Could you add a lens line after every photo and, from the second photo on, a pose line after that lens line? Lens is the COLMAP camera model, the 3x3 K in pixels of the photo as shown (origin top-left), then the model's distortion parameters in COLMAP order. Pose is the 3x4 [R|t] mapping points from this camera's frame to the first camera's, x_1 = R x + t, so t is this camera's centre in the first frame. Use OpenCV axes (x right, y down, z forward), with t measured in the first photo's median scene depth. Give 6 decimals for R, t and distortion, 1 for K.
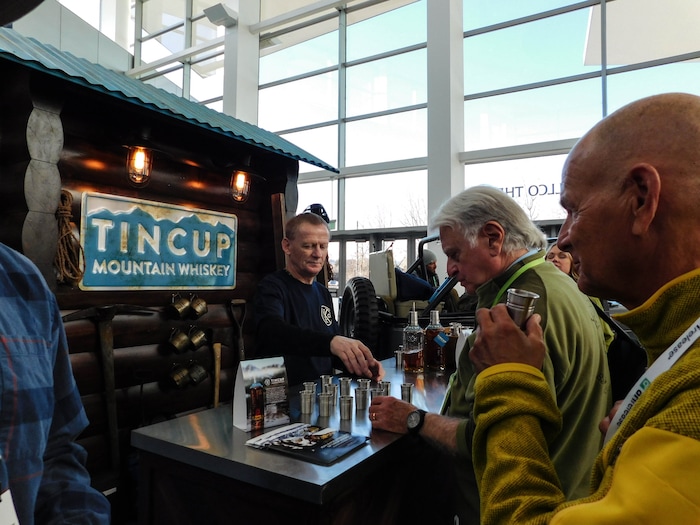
lens RADIAL K [[481.5, 0, 365.8], [0, 481.5, 261.1], [0, 0, 1]] dist [-0.079840, 0.063099]
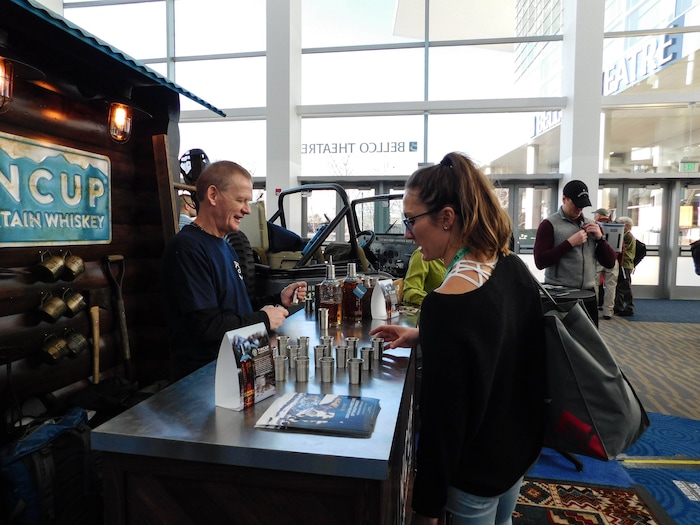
lens RADIAL K [[457.2, 0, 350.0], [0, 457.2, 262.5], [0, 0, 1]] dist [-0.071599, 0.054878]
pose [[0.935484, -0.024663, 0.352507, -0.175031], [-0.014708, 0.993979, 0.108576, -0.002572], [-0.353062, -0.106756, 0.929489, 0.092748]]
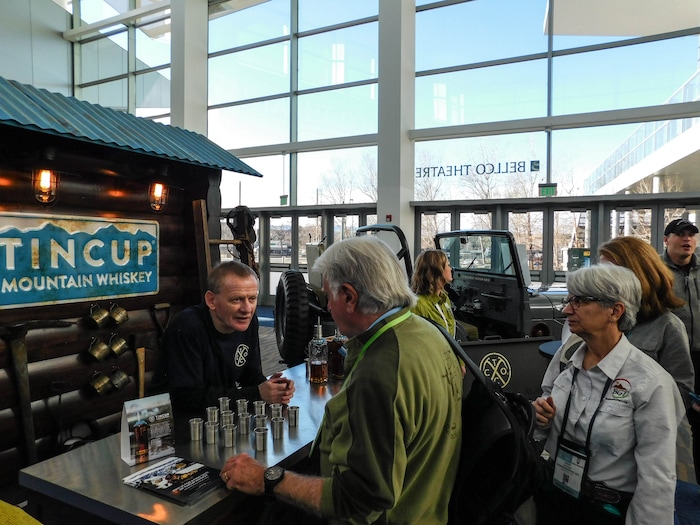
lens RADIAL K [[481.5, 0, 365.8], [0, 481.5, 261.1], [0, 0, 1]] dist [-0.079840, 0.063099]
pose [[0.997372, -0.003846, 0.072349, 0.108597], [-0.001584, 0.997194, 0.074850, -0.099479], [-0.072434, -0.074768, 0.994567, -0.045190]]
